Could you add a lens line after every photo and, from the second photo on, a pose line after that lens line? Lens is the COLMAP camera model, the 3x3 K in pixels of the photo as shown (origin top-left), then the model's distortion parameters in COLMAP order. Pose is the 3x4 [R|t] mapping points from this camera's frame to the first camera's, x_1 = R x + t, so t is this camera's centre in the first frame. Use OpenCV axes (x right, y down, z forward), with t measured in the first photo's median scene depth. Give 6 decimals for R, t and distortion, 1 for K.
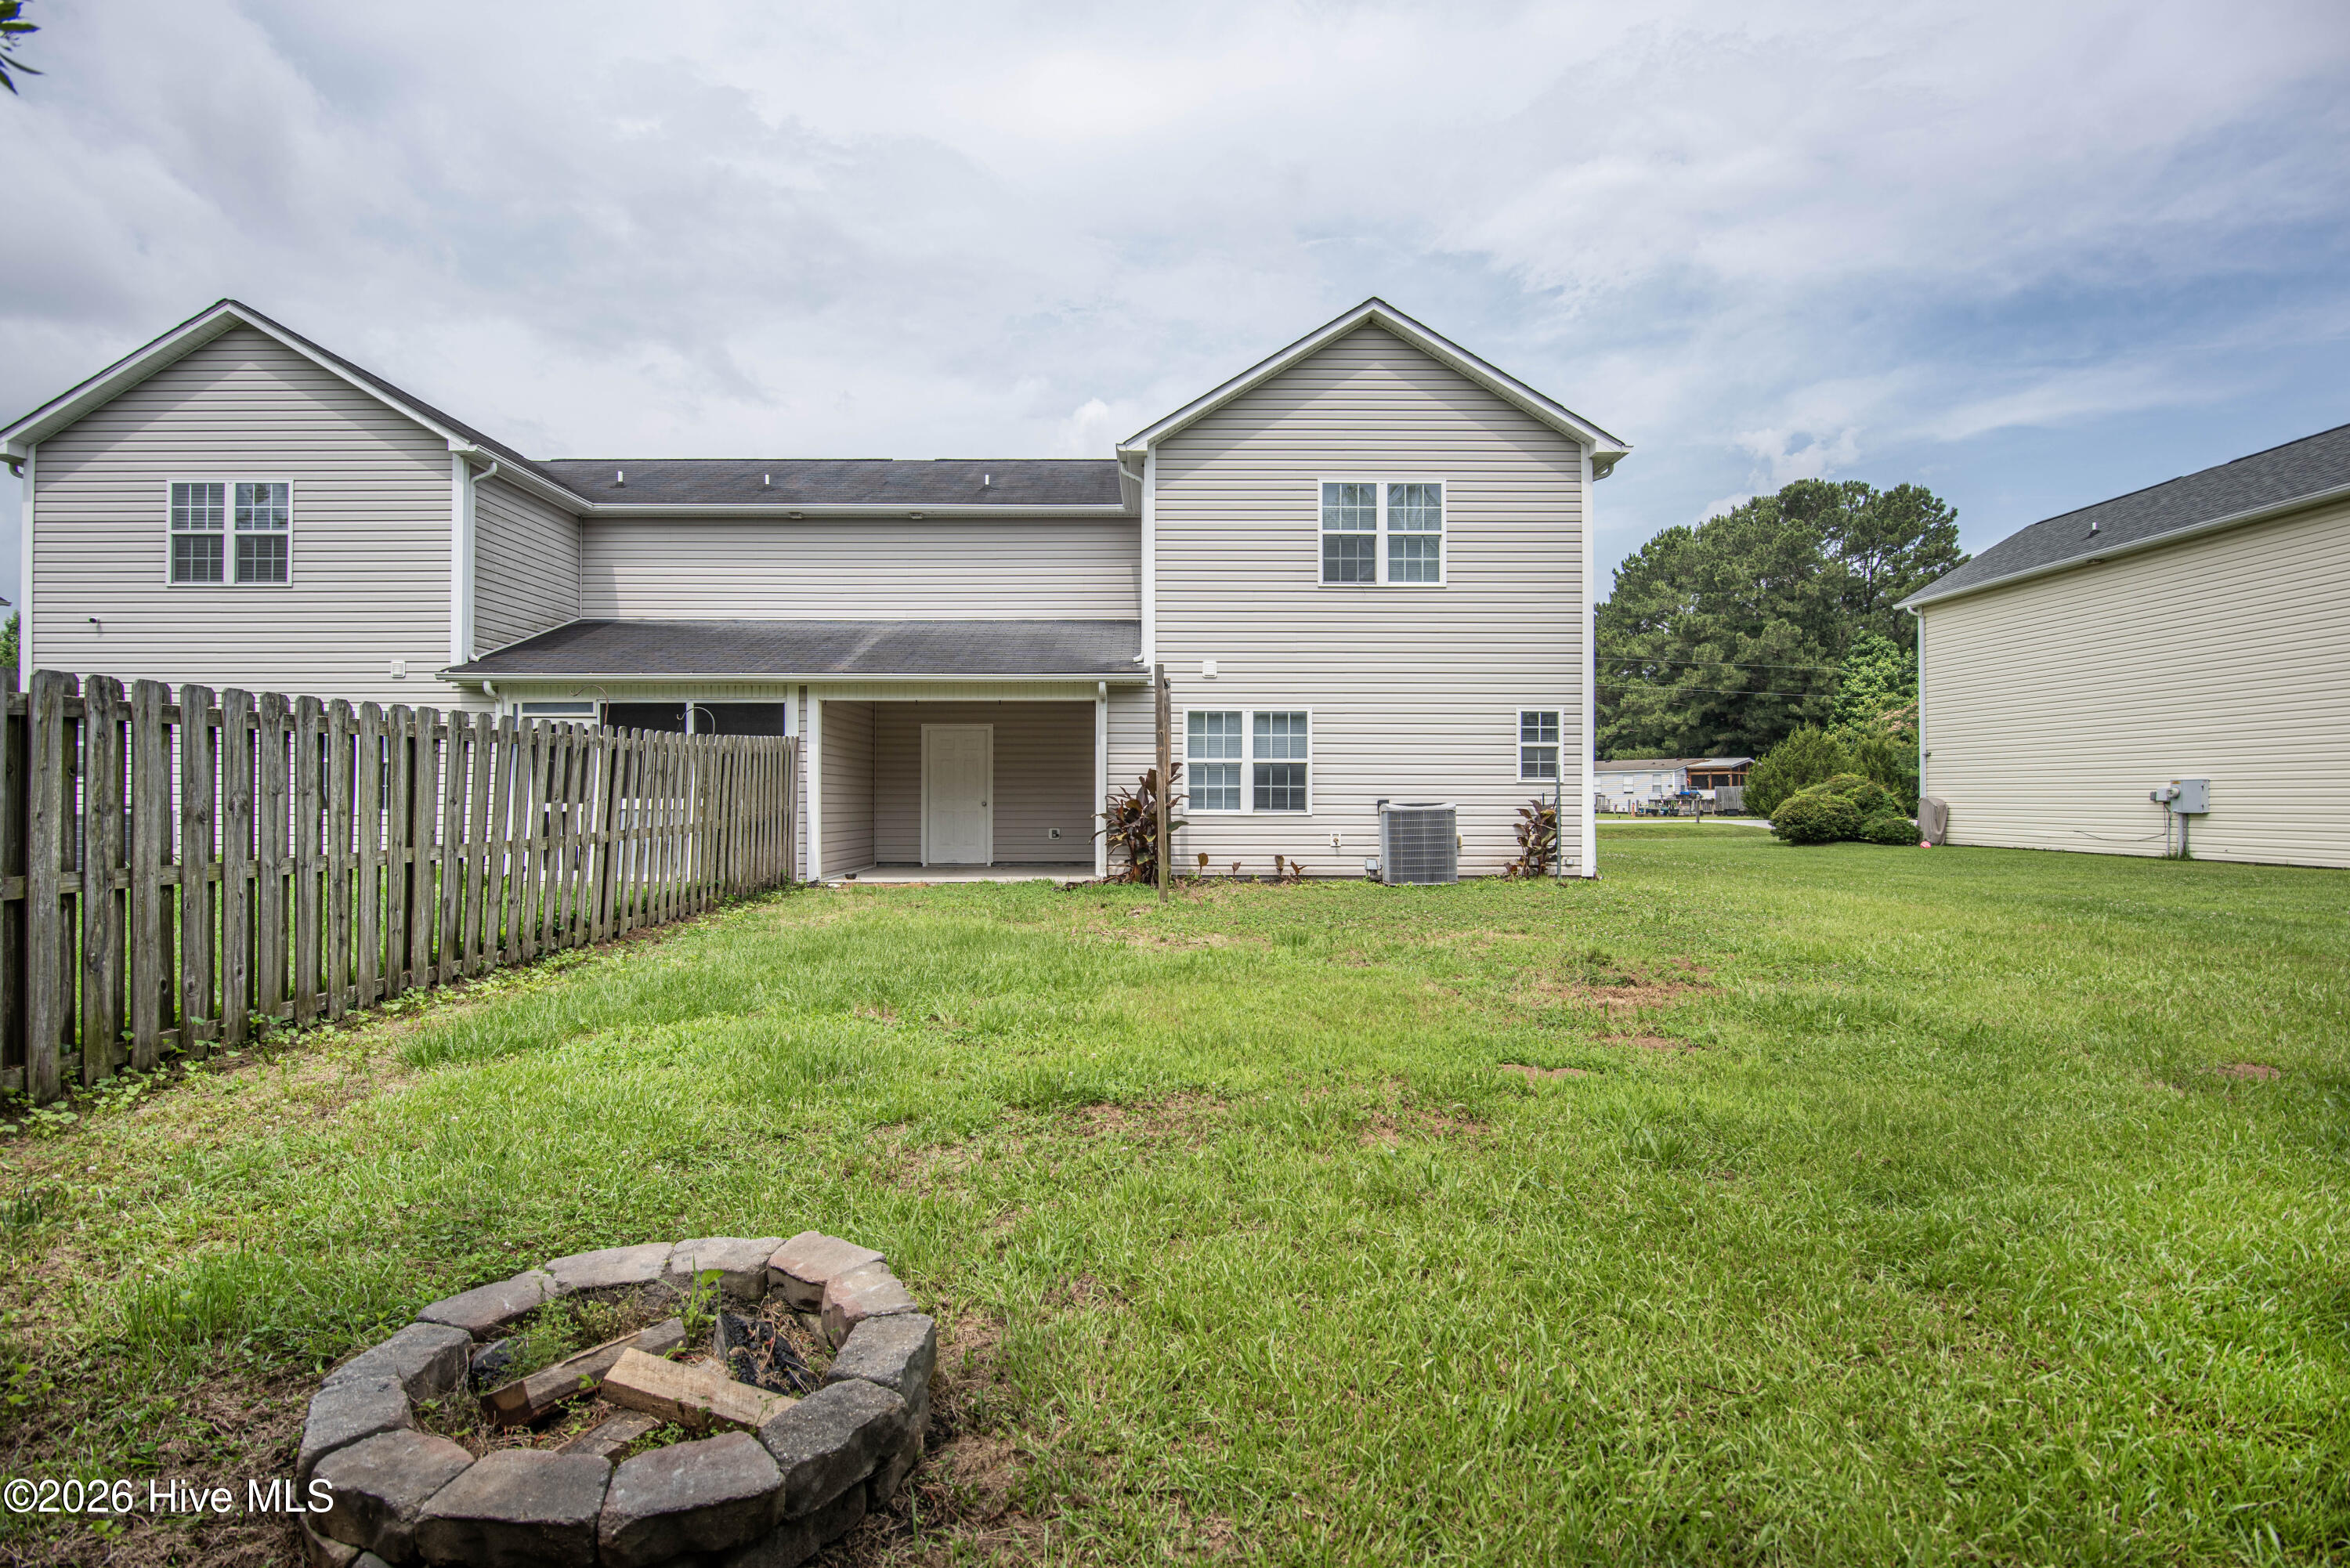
lens RADIAL K [[1188.1, 0, 1175.4], [0, 1188.1, 790.8], [0, 0, 1]] dist [-0.022204, 0.000983]
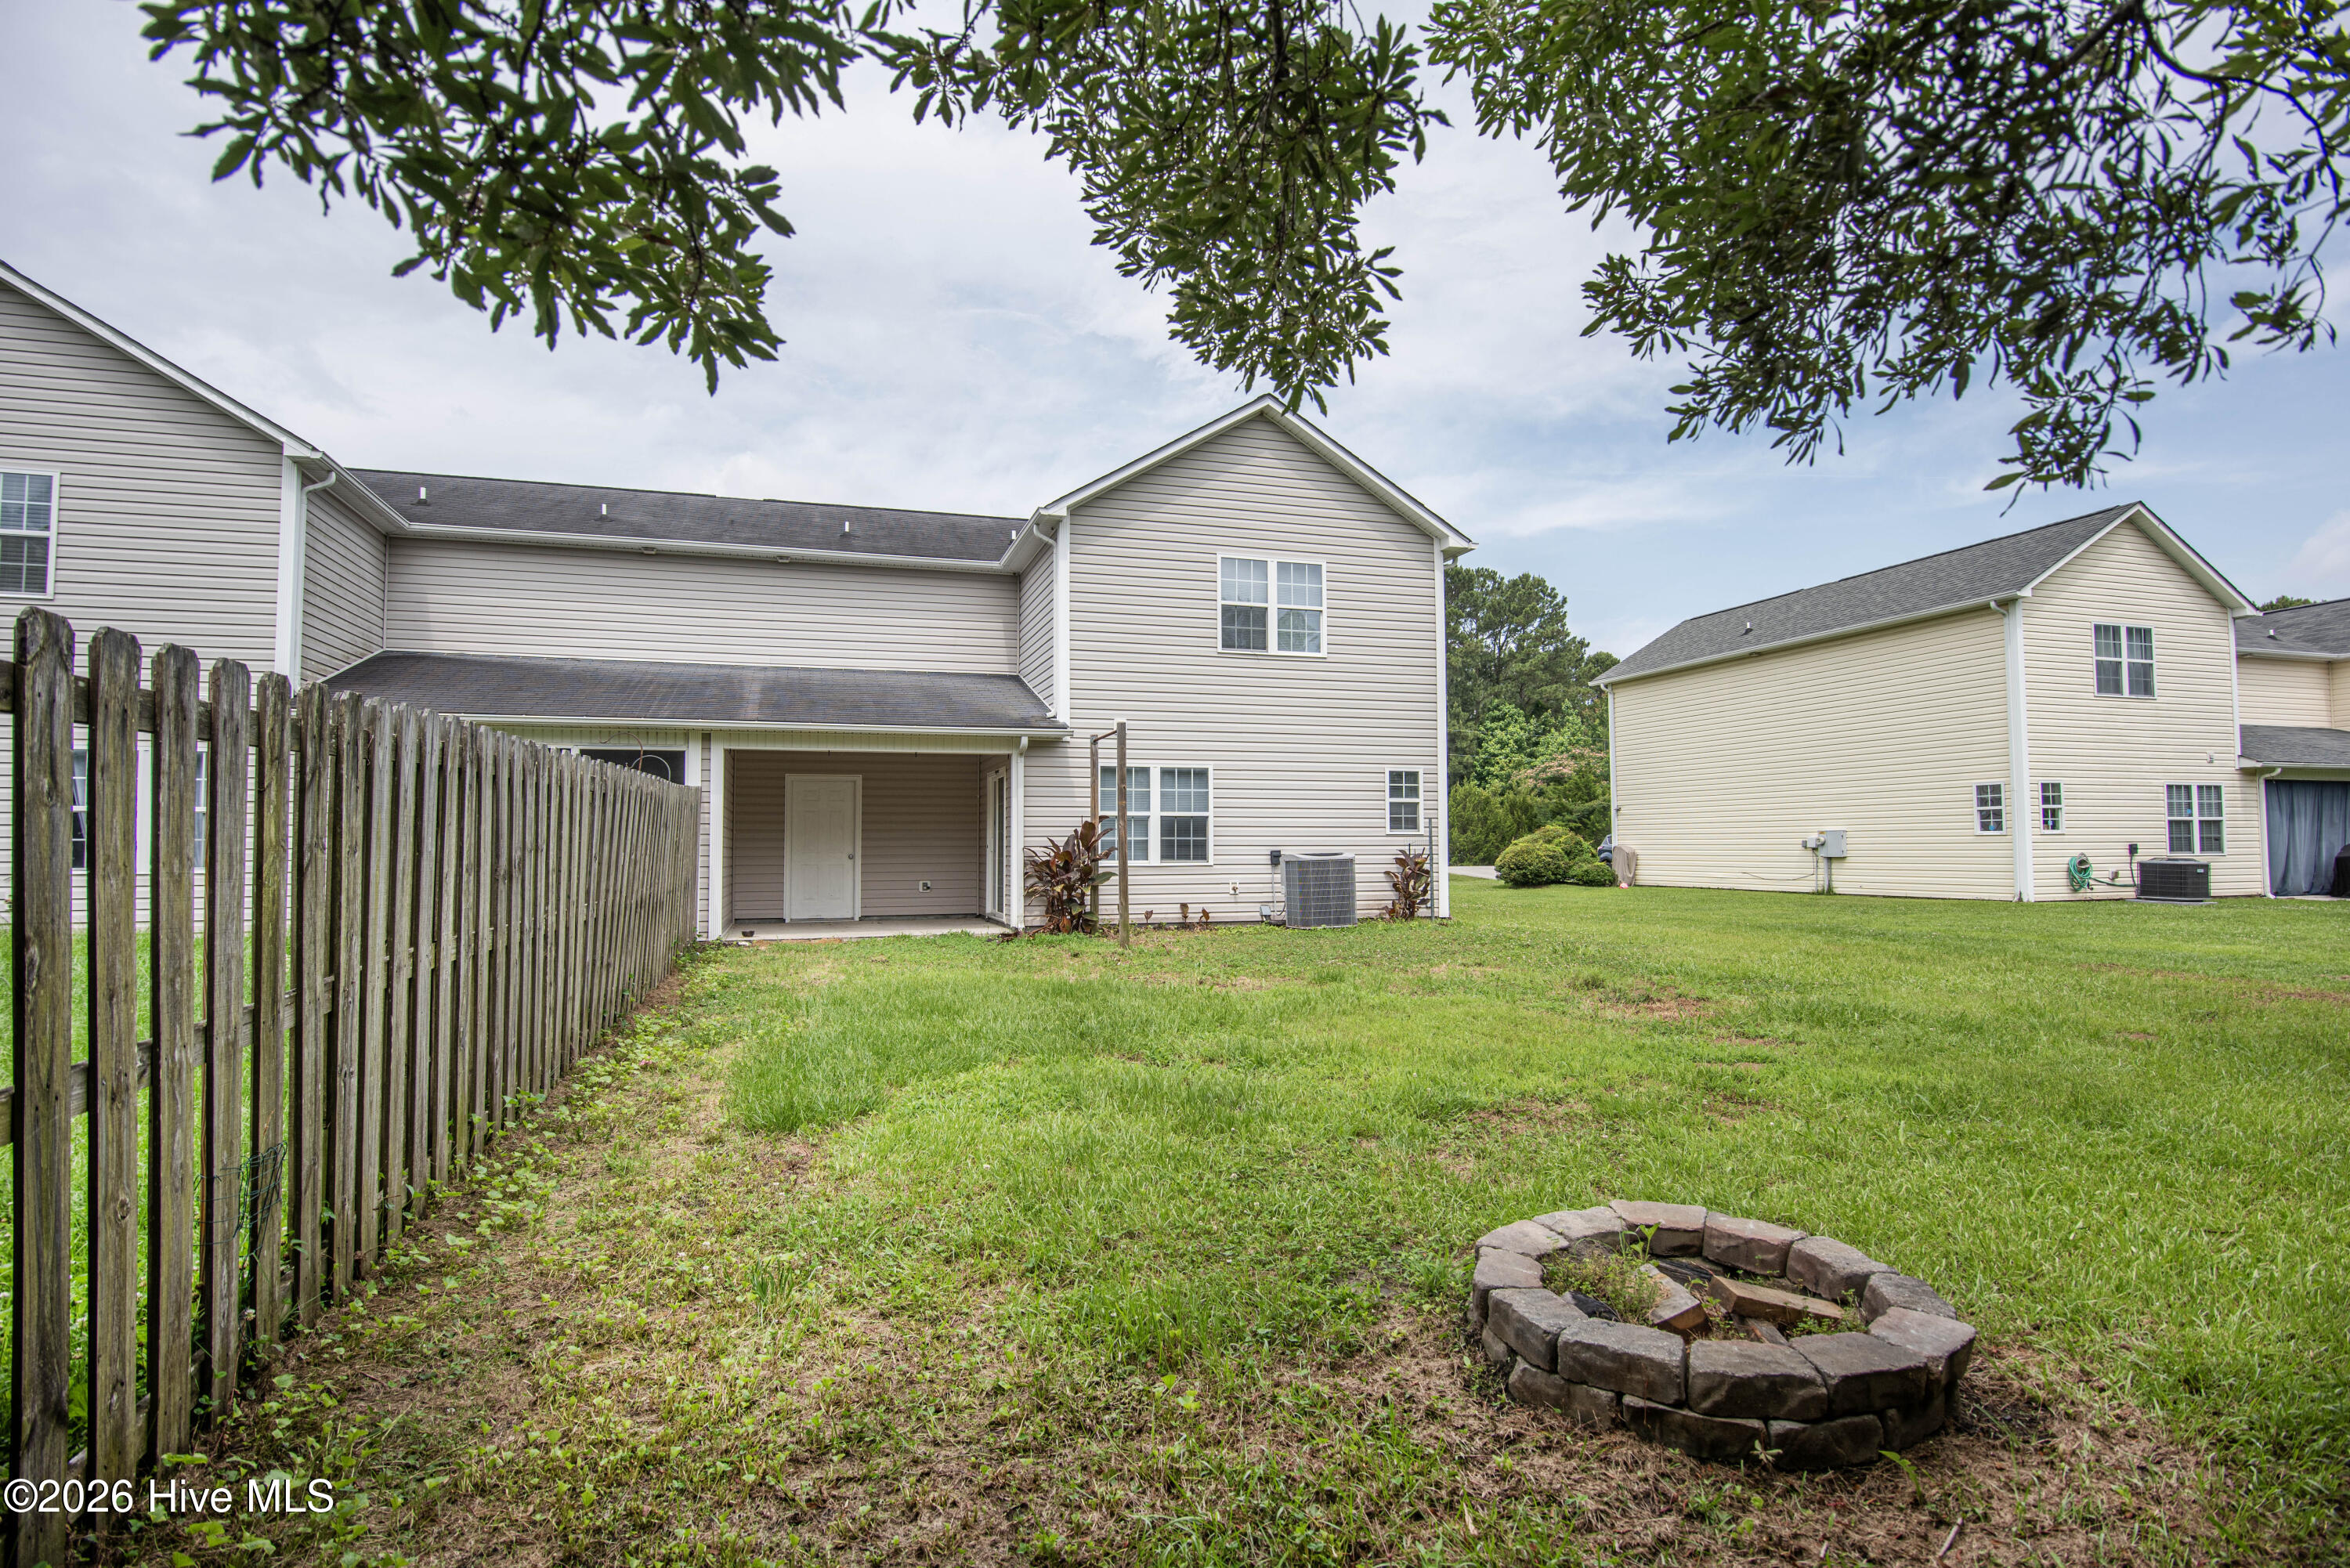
lens RADIAL K [[1188.1, 0, 1182.4], [0, 1188.1, 785.6], [0, 0, 1]] dist [-0.022204, 0.000983]
pose [[0.956857, 0.010518, 0.290368, -0.220731], [0.003161, 0.998909, -0.046600, -0.001129], [-0.290541, 0.045507, 0.955780, -0.014797]]
